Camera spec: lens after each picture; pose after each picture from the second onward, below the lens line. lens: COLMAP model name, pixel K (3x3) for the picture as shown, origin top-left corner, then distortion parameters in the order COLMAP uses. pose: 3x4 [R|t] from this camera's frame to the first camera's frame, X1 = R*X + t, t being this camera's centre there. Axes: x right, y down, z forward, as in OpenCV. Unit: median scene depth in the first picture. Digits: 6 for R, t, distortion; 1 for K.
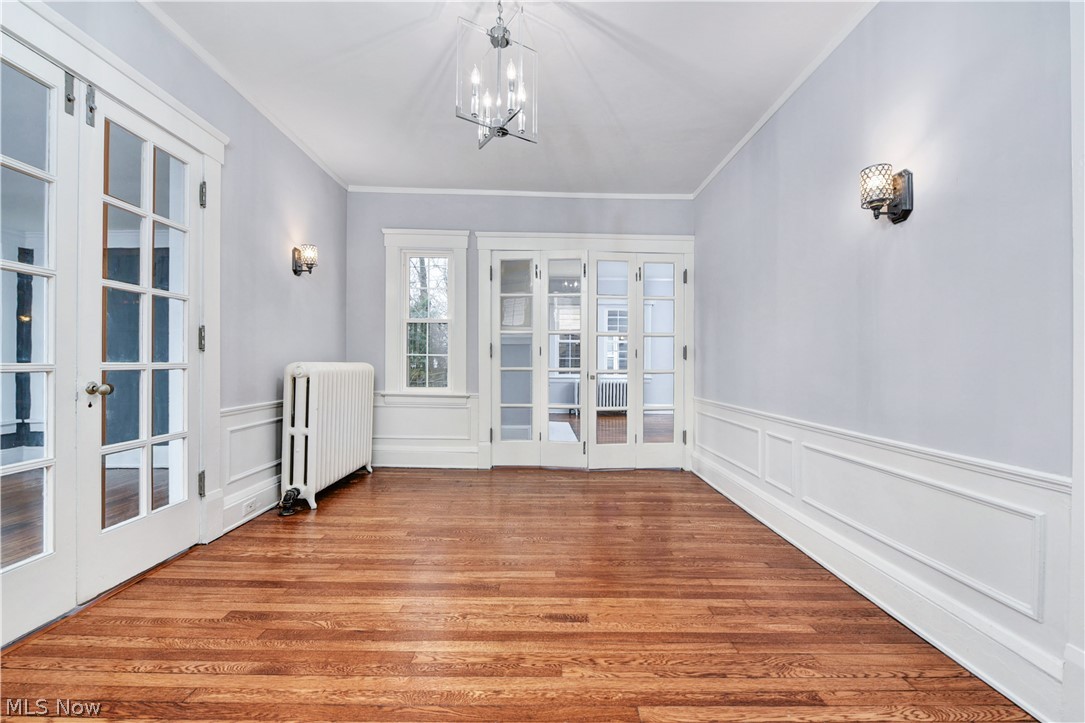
lens RADIAL K [[437.4, 0, 540.6], [0, 437.4, 362.5], [0, 0, 1]] dist [-0.007339, -0.000070]
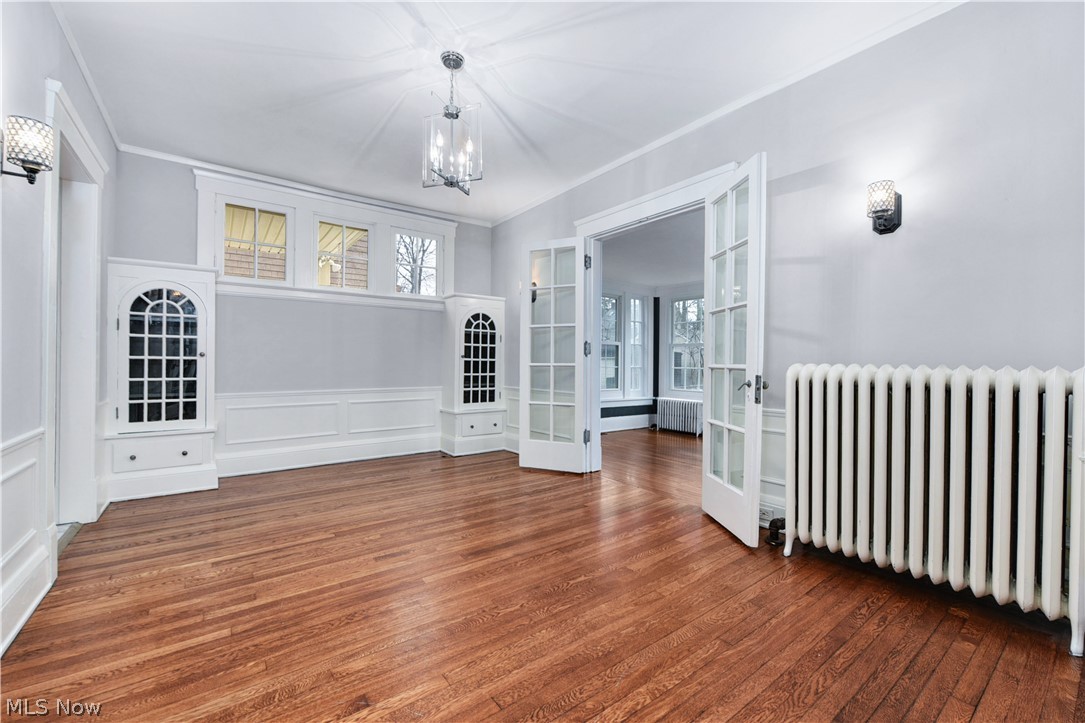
lens RADIAL K [[437.4, 0, 542.9], [0, 437.4, 364.6], [0, 0, 1]] dist [-0.007339, -0.000070]
pose [[-0.804536, -0.009949, -0.593820, 0.445058], [-0.010745, 0.999940, -0.002195, 0.009835], [0.593806, 0.004615, -0.804595, 2.168790]]
